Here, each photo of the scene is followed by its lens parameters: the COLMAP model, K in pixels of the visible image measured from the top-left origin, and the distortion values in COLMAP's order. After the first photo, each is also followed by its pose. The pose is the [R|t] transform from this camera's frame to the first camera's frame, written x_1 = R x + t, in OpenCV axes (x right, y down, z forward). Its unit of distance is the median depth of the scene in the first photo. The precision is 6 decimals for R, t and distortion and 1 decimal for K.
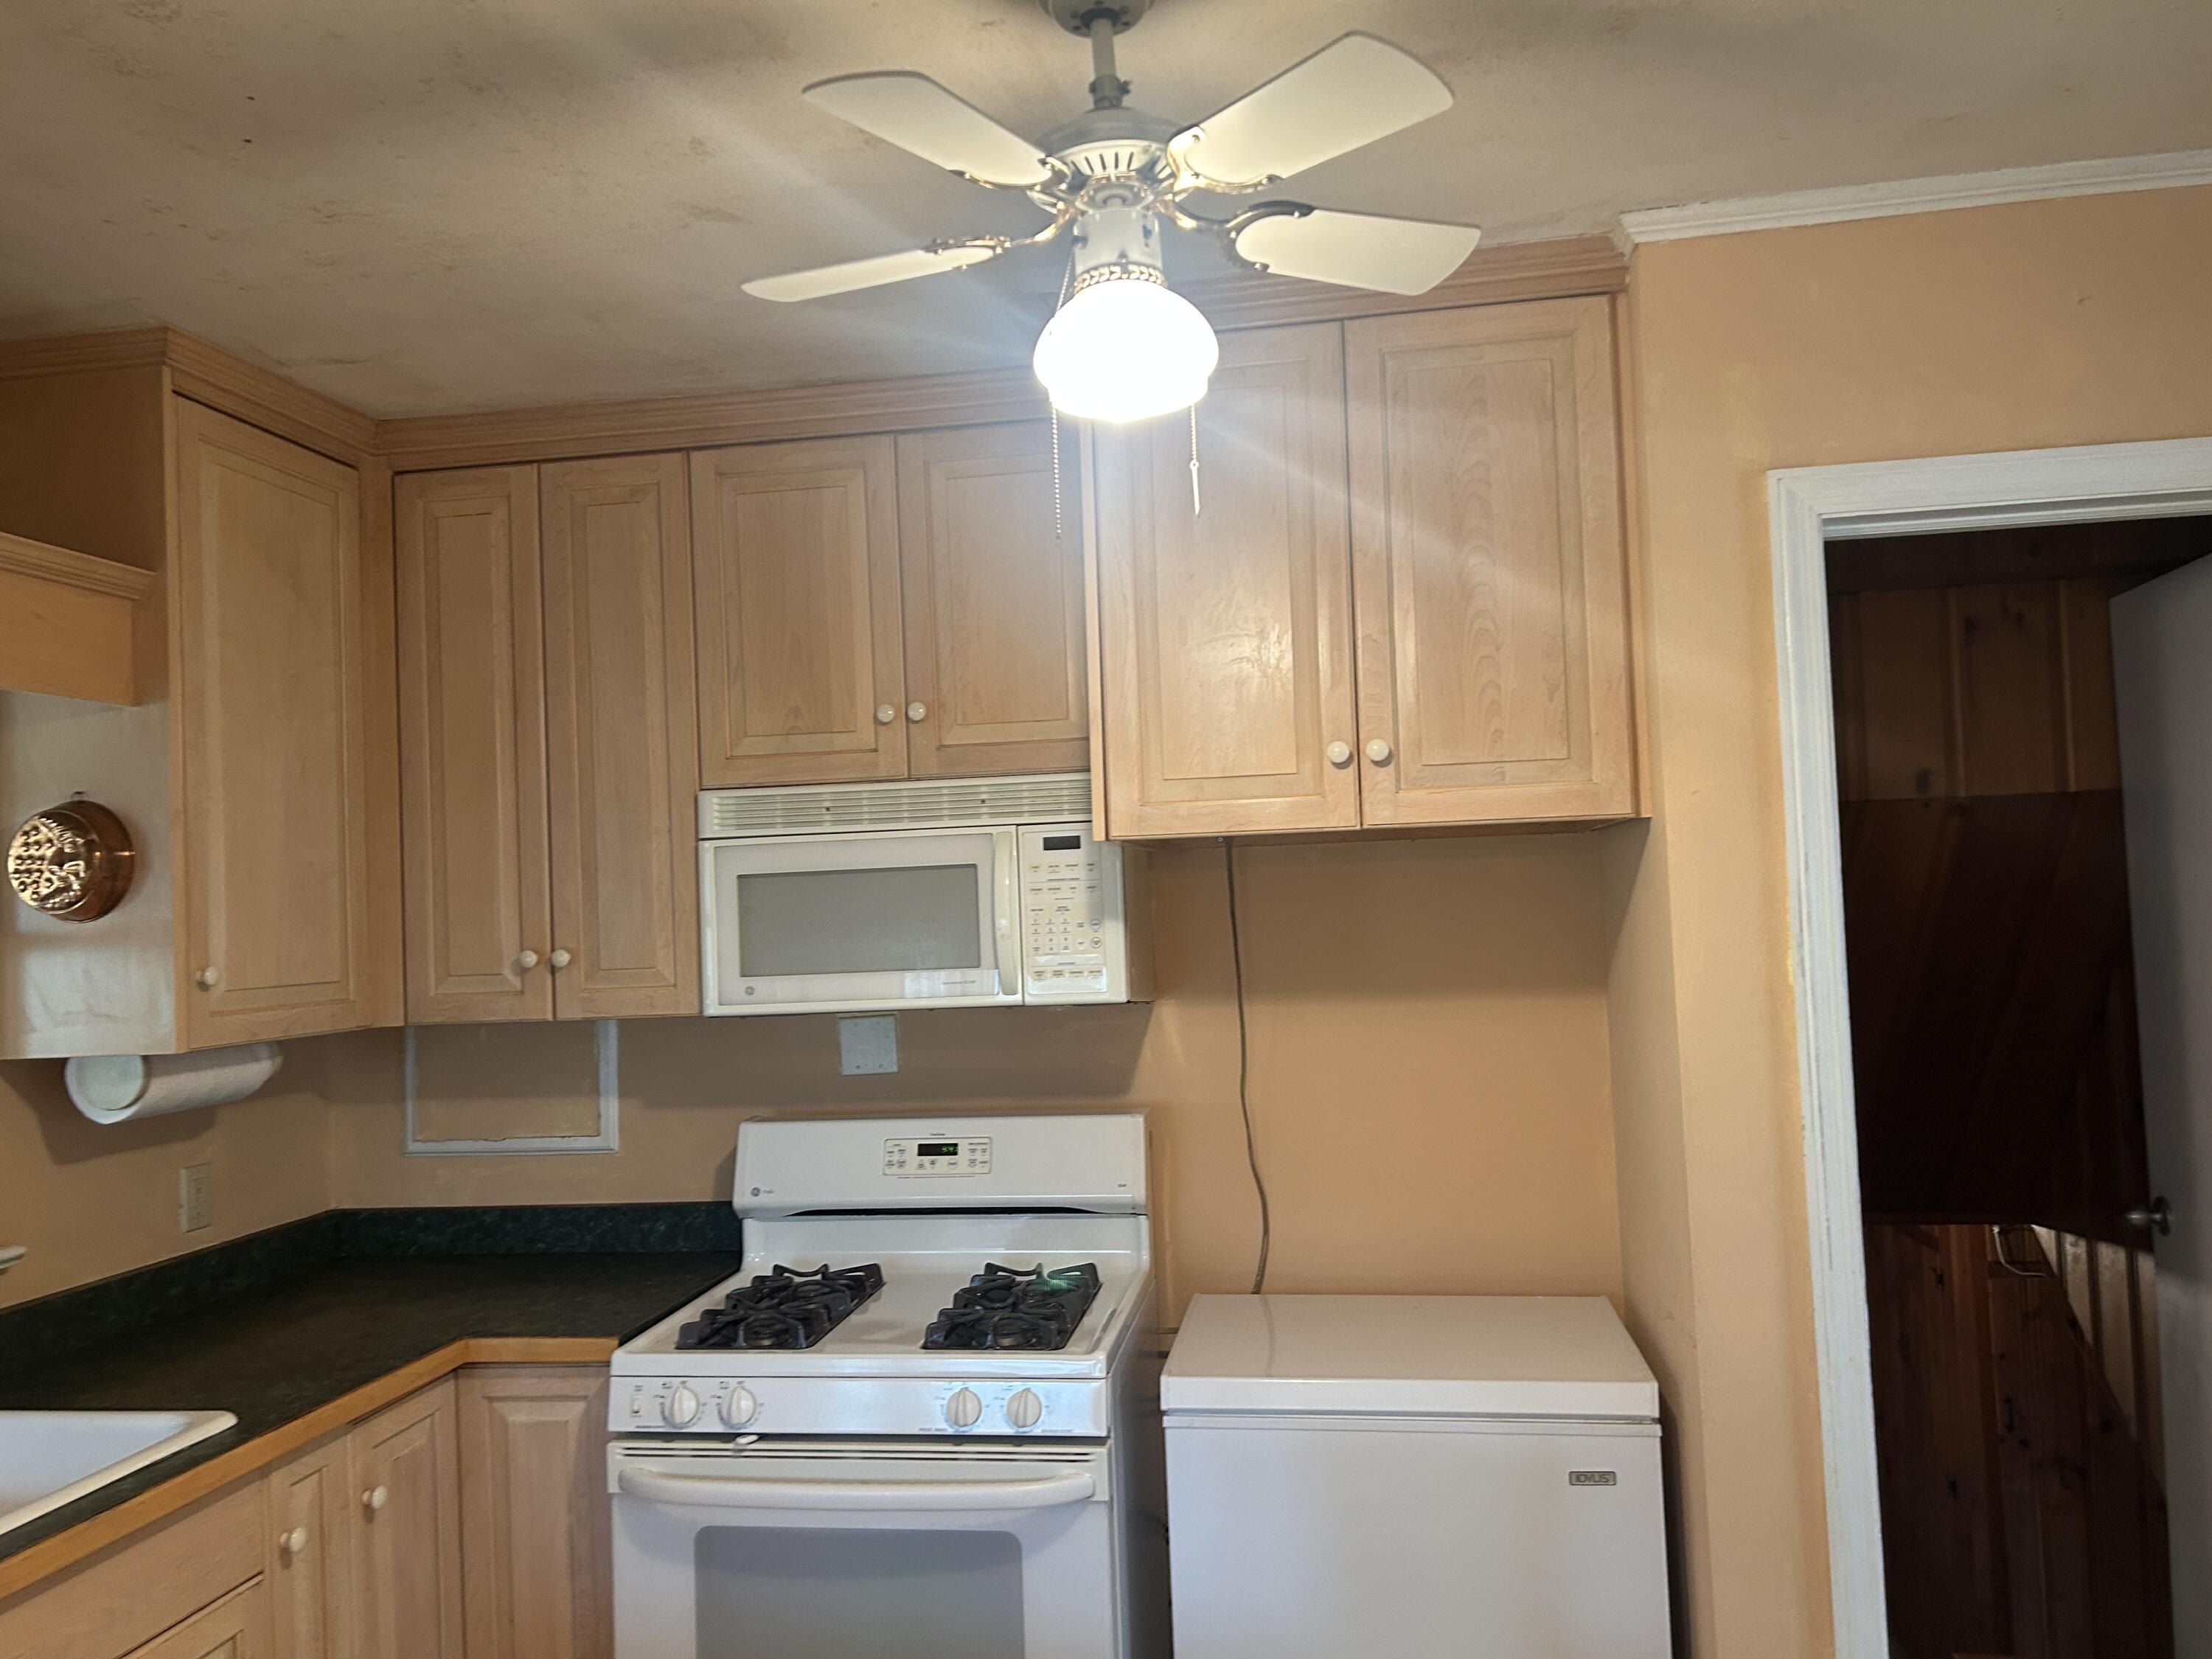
lens RADIAL K [[1660.2, 0, 1092.8], [0, 1660.2, 841.5], [0, 0, 1]] dist [0.070902, -0.075958]
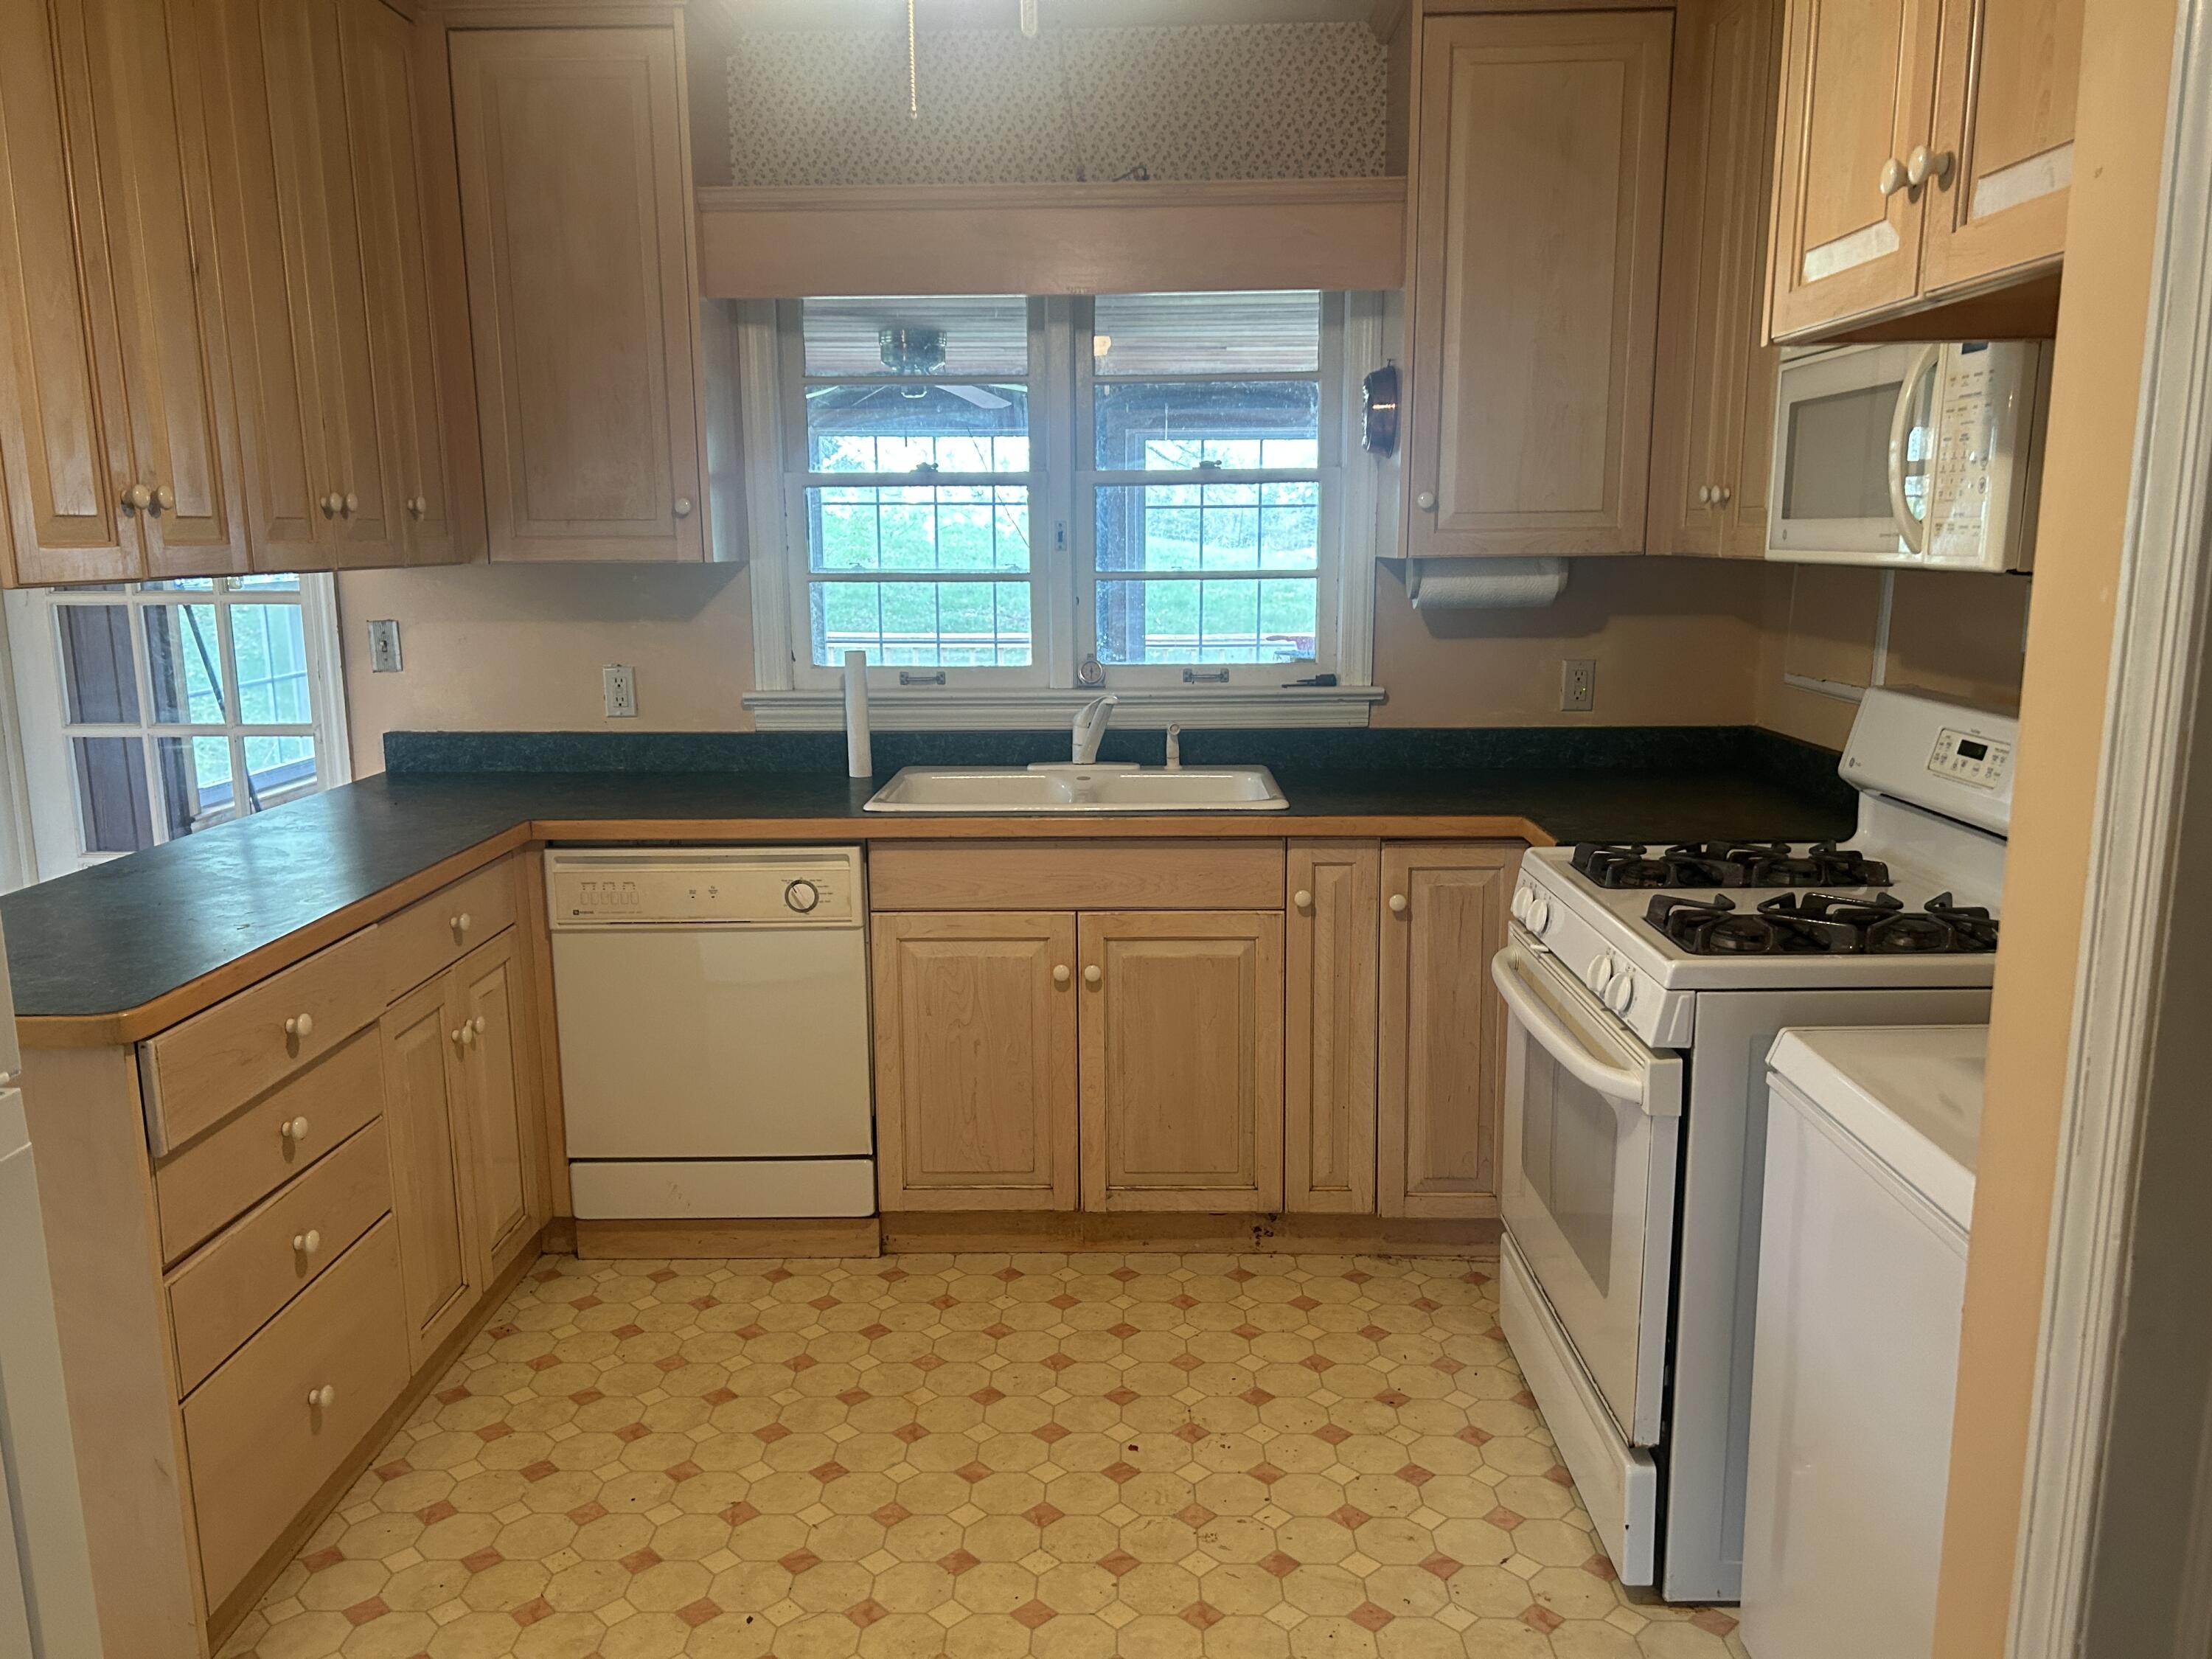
lens RADIAL K [[1660.2, 0, 1117.5], [0, 1660.2, 860.5], [0, 0, 1]] dist [0.070902, -0.075958]
pose [[0.136513, 0.229731, -0.963633, 0.738078], [0.042286, 0.970501, 0.237359, 0.032164], [0.989735, -0.073151, 0.122772, 0.566784]]
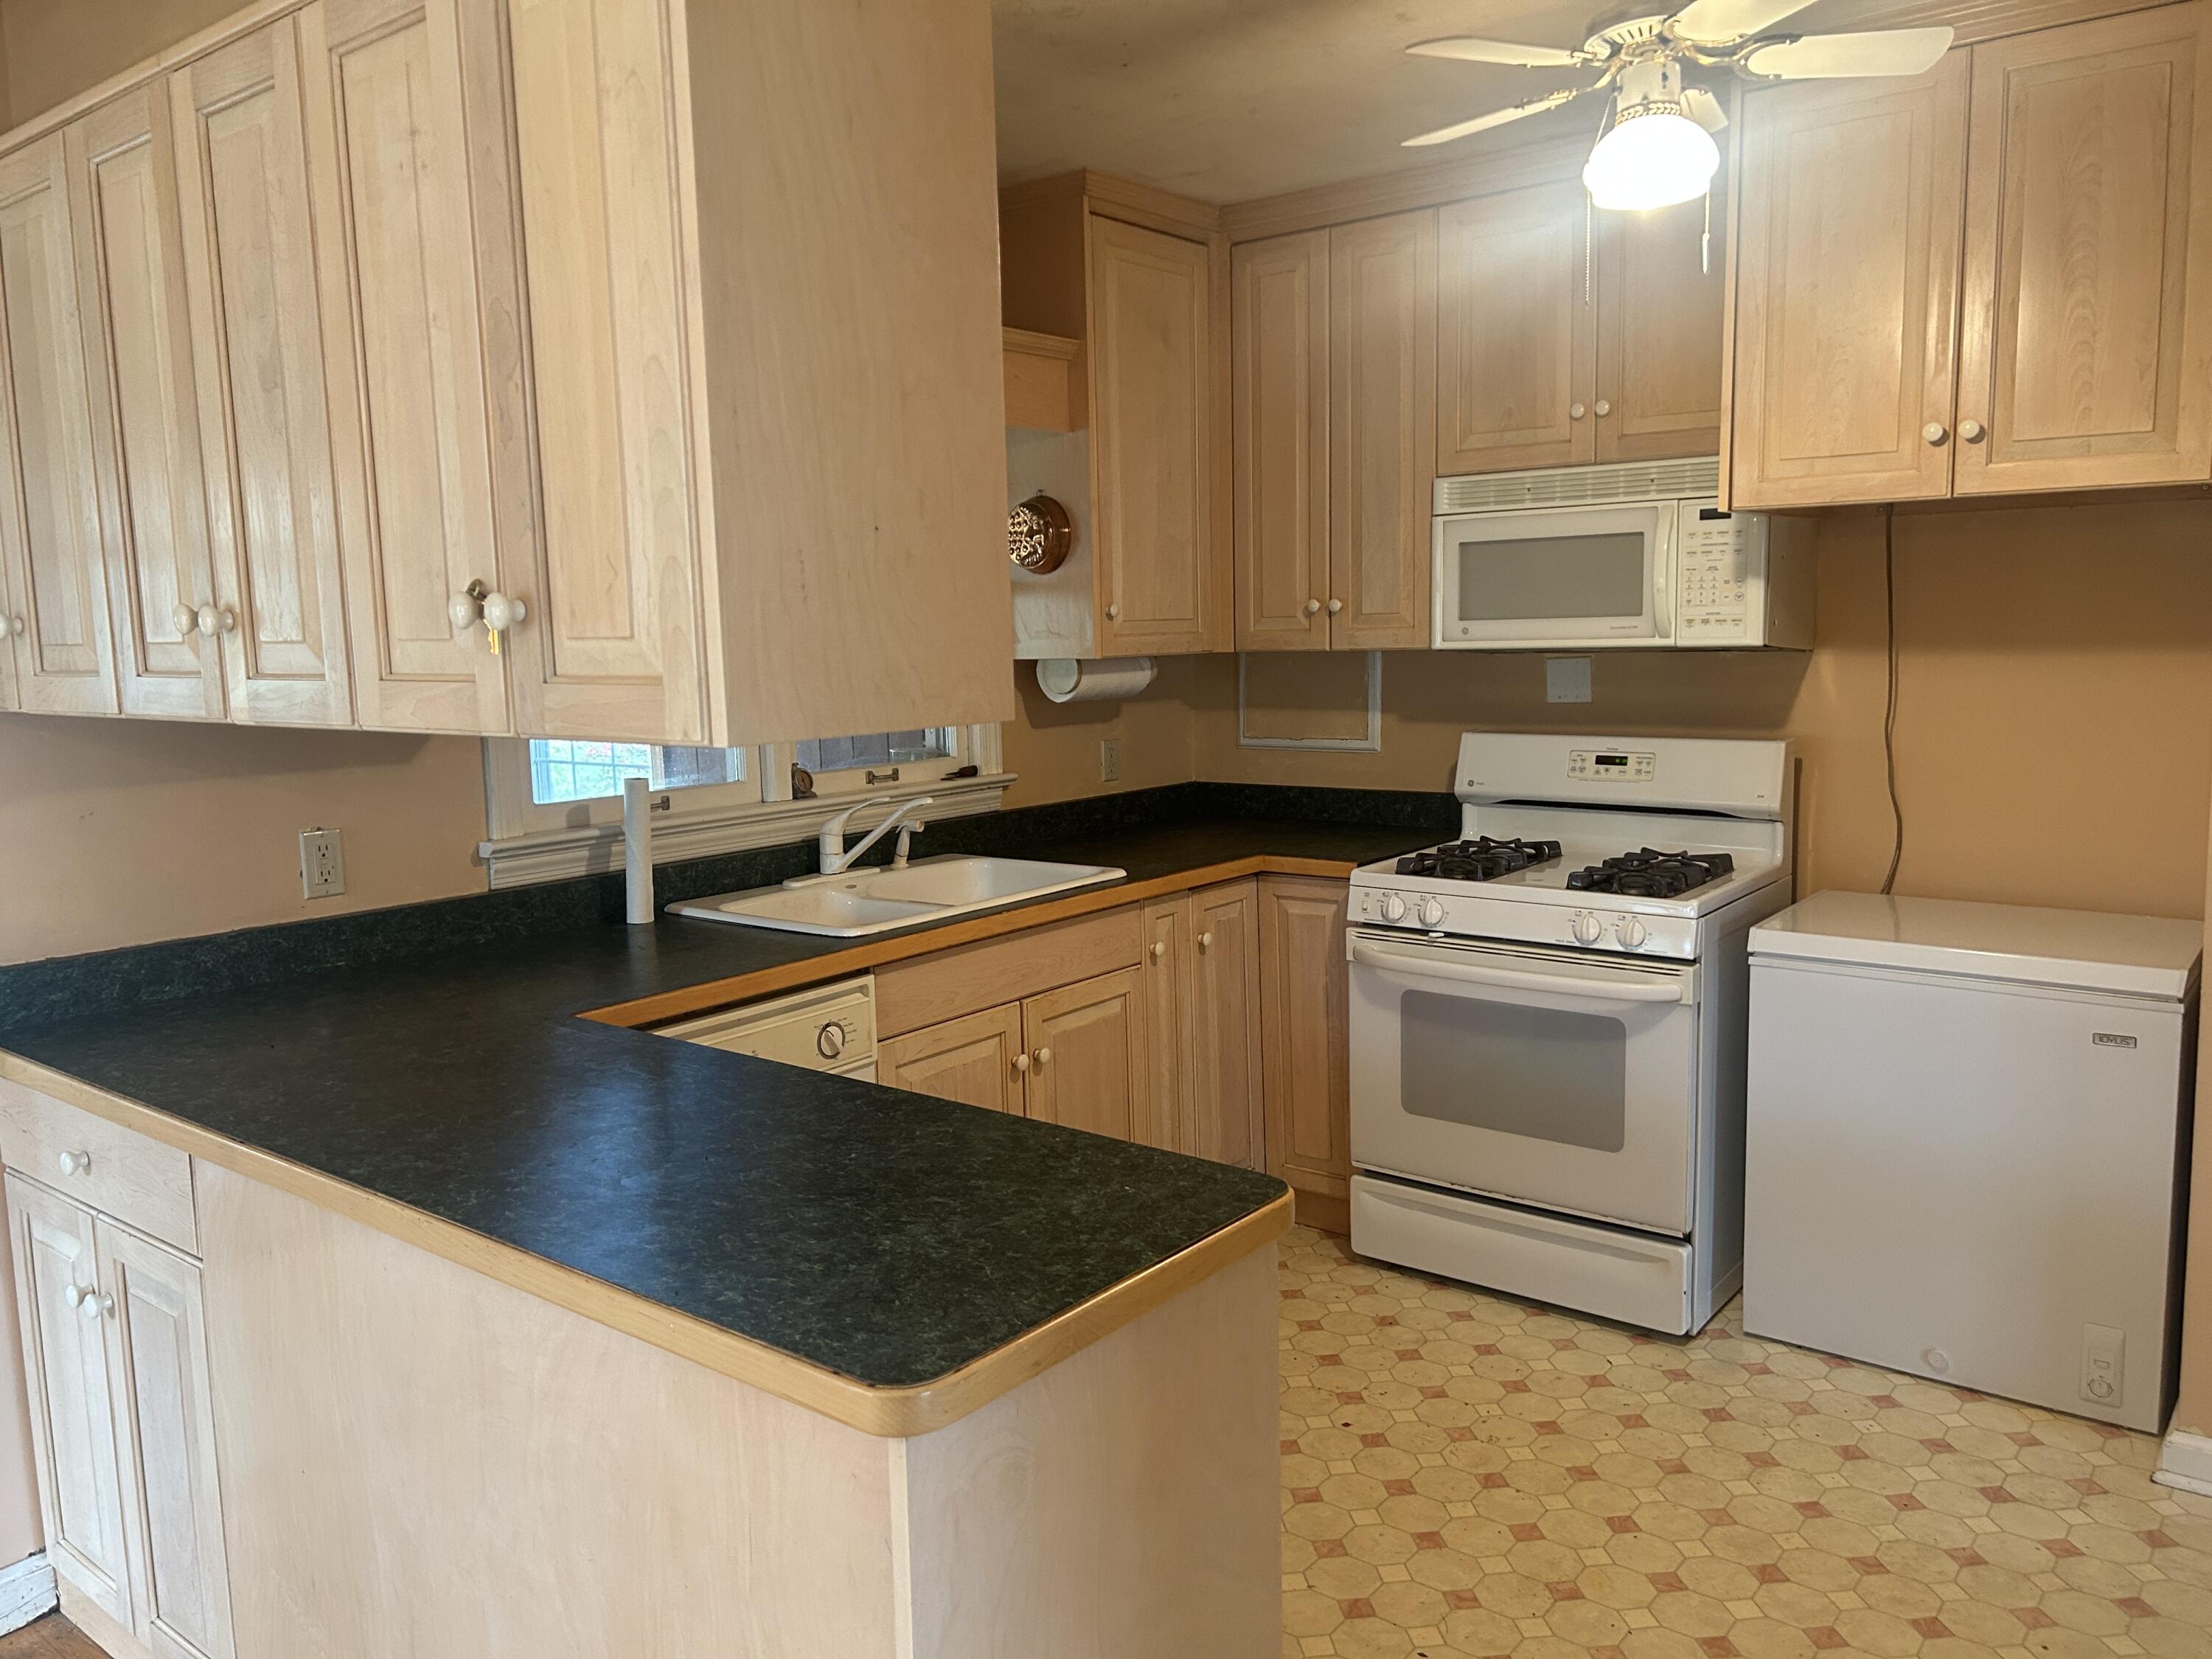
lens RADIAL K [[1660.2, 0, 1094.1], [0, 1660.2, 830.4], [0, 0, 1]] dist [0.070902, -0.075958]
pose [[0.872357, 0.079971, -0.482285, 0.211300], [0.008918, 0.983762, 0.179255, 0.005111], [0.488789, -0.160675, 0.857478, -0.348580]]
